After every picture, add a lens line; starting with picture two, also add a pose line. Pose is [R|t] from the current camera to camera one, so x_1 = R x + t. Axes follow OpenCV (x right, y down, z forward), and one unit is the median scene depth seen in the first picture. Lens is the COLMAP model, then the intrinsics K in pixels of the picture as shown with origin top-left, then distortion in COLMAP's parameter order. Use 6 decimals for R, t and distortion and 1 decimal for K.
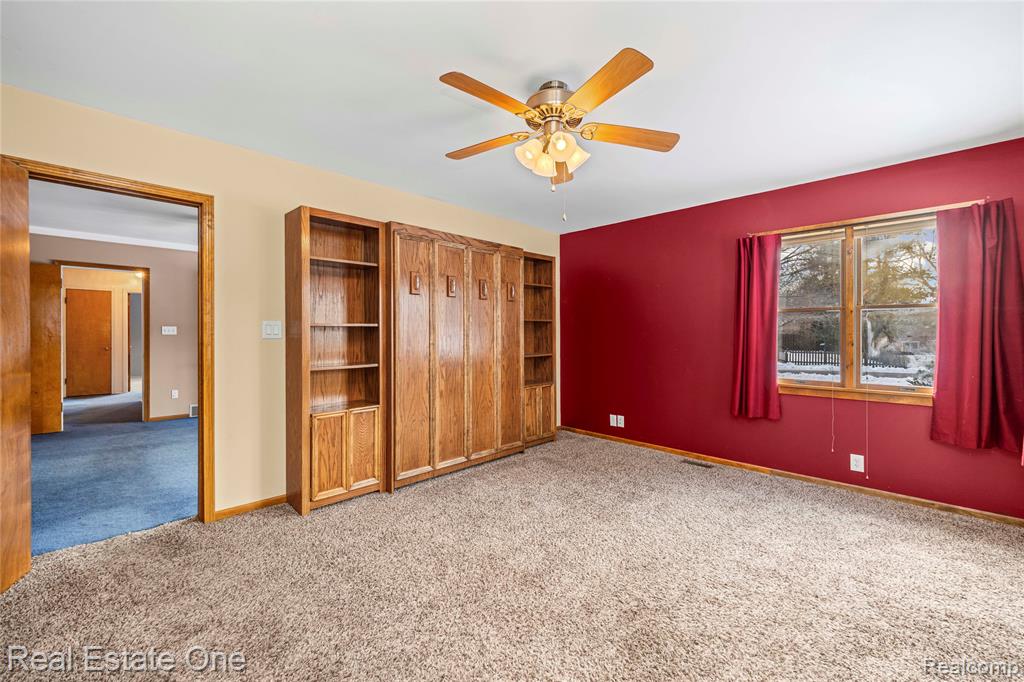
lens RADIAL K [[409.1, 0, 506.6], [0, 409.1, 333.2], [0, 0, 1]] dist [0.000293, -0.000314]
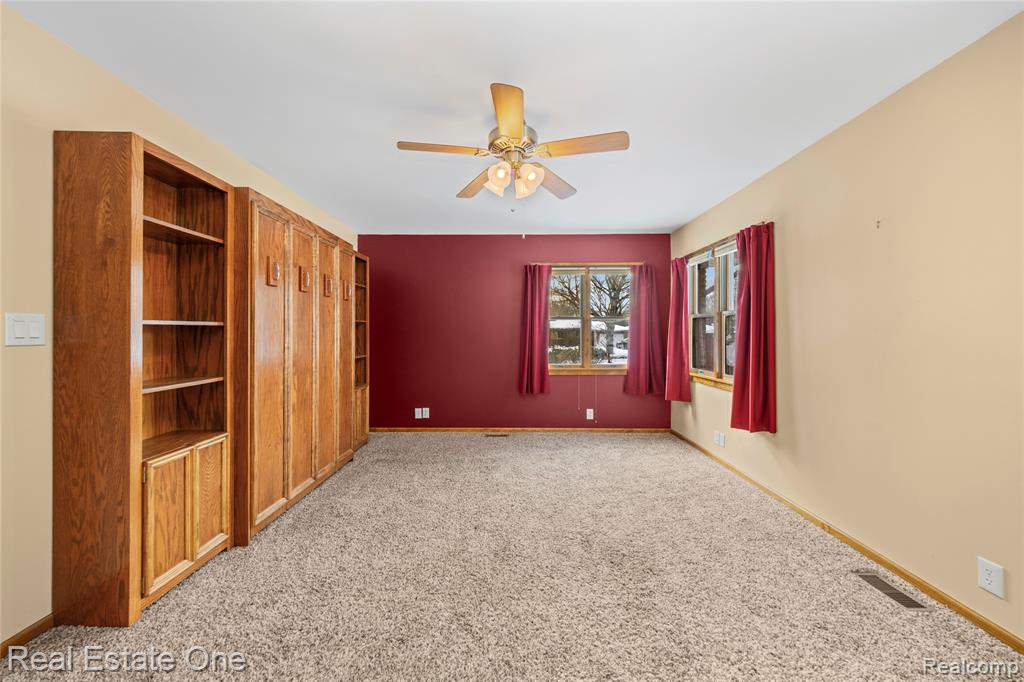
lens RADIAL K [[376.9, 0, 509.2], [0, 376.9, 332.7], [0, 0, 1]] dist [-0.015063, -0.000222]
pose [[0.713710, 0.000215, 0.700441, -0.394593], [0.000824, 0.999999, -0.001147, -0.002607], [-0.700441, 0.001395, 0.713709, 0.155652]]
